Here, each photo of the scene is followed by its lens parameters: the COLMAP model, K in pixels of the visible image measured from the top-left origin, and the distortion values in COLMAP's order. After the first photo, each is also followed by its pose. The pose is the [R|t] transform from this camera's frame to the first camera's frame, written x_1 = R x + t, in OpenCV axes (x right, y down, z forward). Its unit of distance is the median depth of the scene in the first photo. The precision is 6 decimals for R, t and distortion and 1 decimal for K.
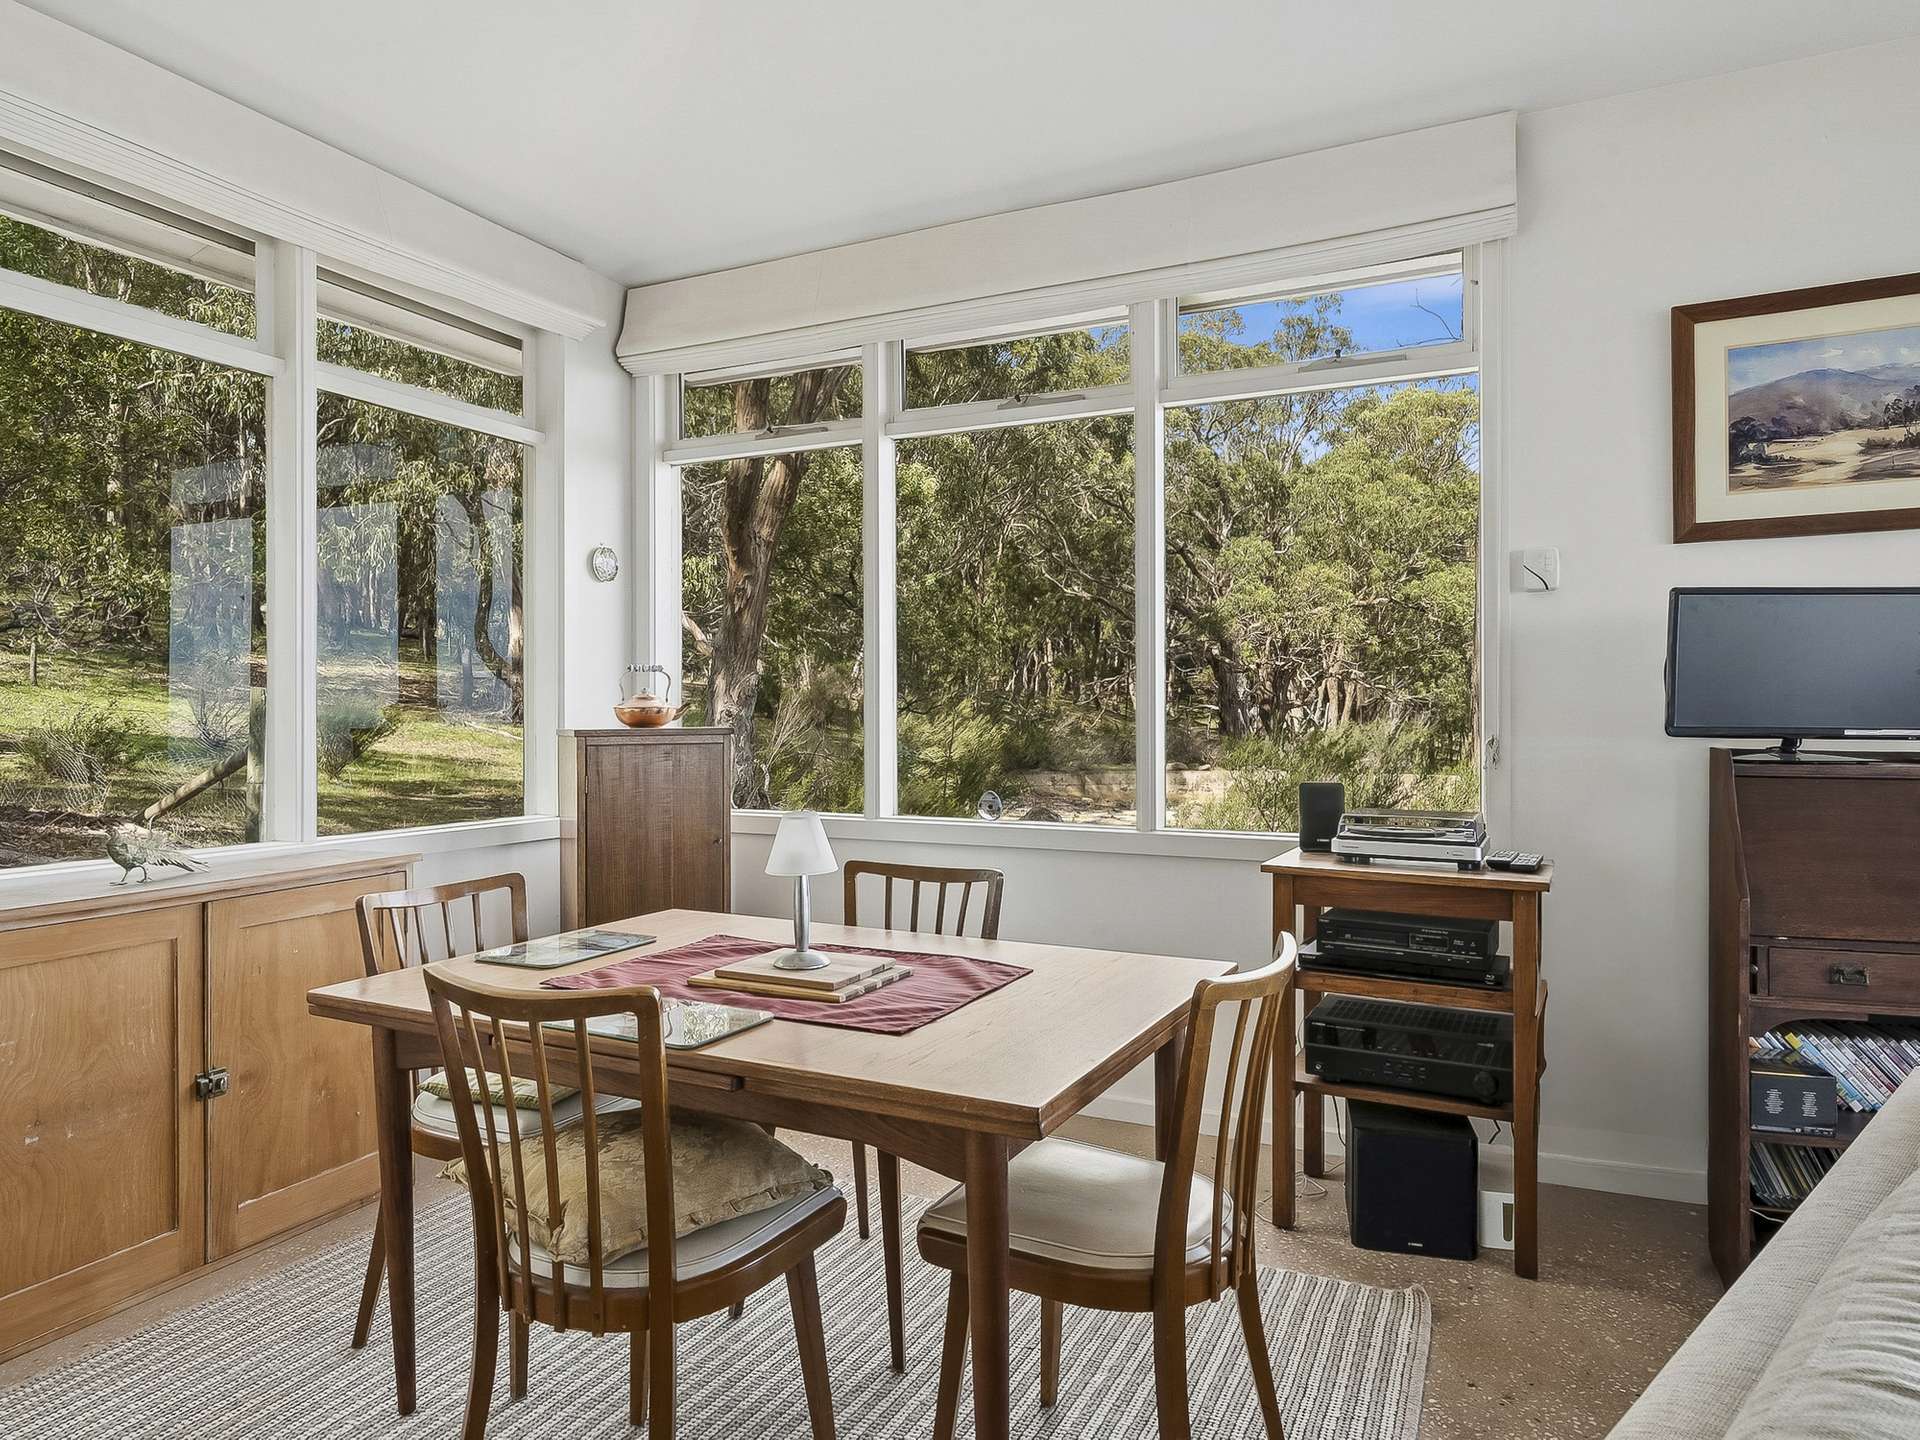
lens RADIAL K [[1187.2, 0, 956.0], [0, 1187.2, 719.9], [0, 0, 1]] dist [0.009230, 0.002156]
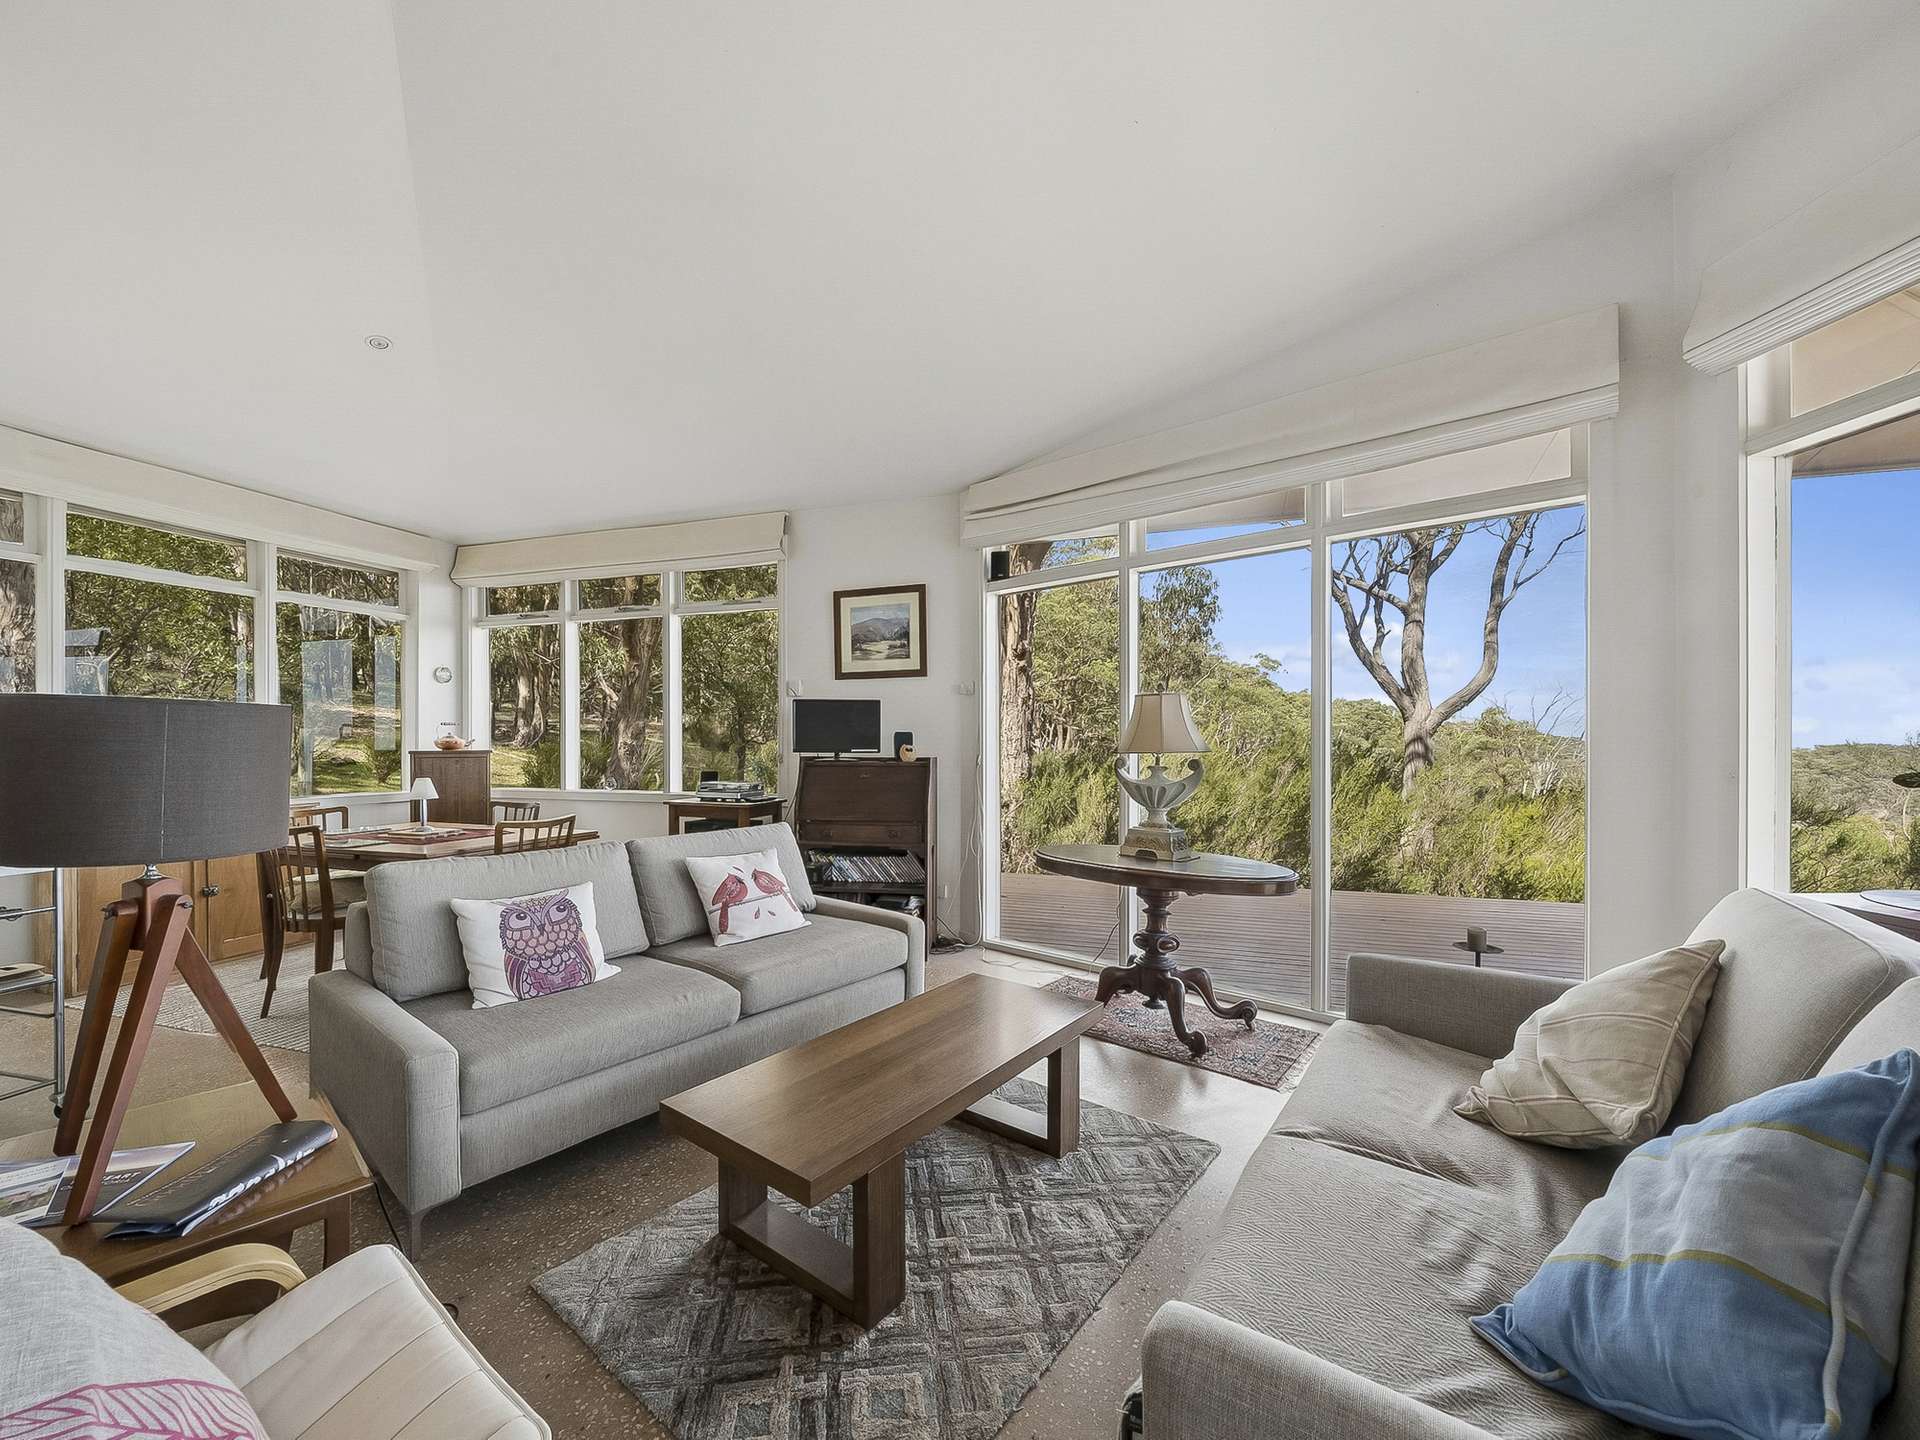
lens RADIAL K [[750.0, 0, 951.5], [0, 750.0, 743.3], [0, 0, 1]] dist [-0.001697, -0.000195]
pose [[0.990886, 0.000369, 0.134702, 0.639449], [0.000467, 0.999981, -0.006171, 0.003999], [-0.134702, 0.006177, 0.990867, -0.697380]]
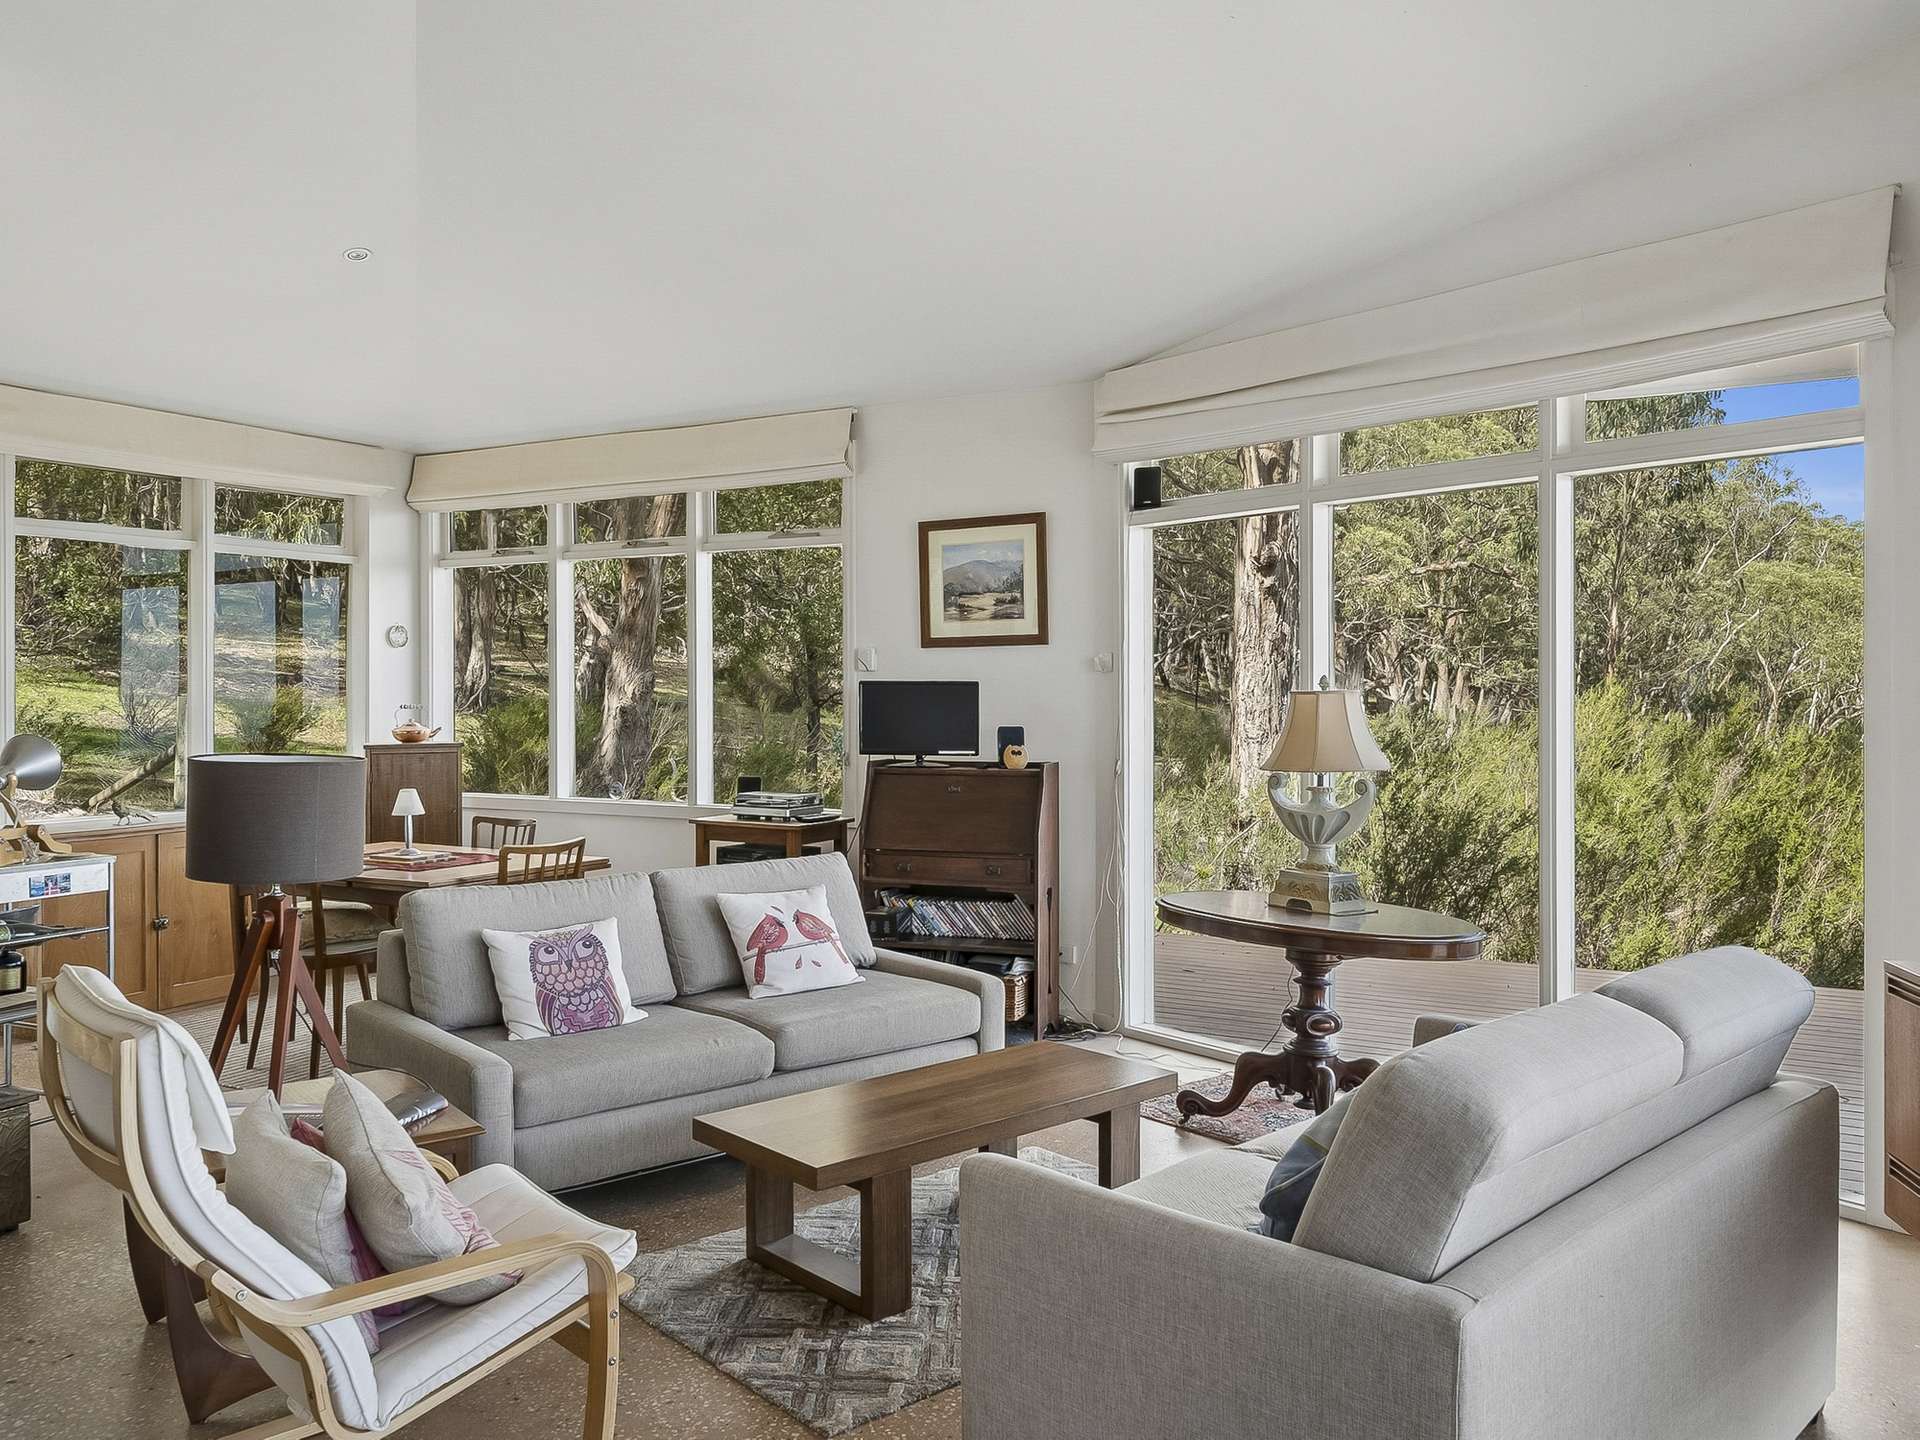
lens RADIAL K [[1478.1, 0, 934.4], [0, 1478.1, 681.8], [0, 0, 1]] dist [0.009925, -0.003453]
pose [[0.998079, -0.002103, -0.061913, 0.771947], [0.001354, 0.999925, -0.012142, -0.068166], [0.061934, 0.012035, 0.998008, -1.311594]]
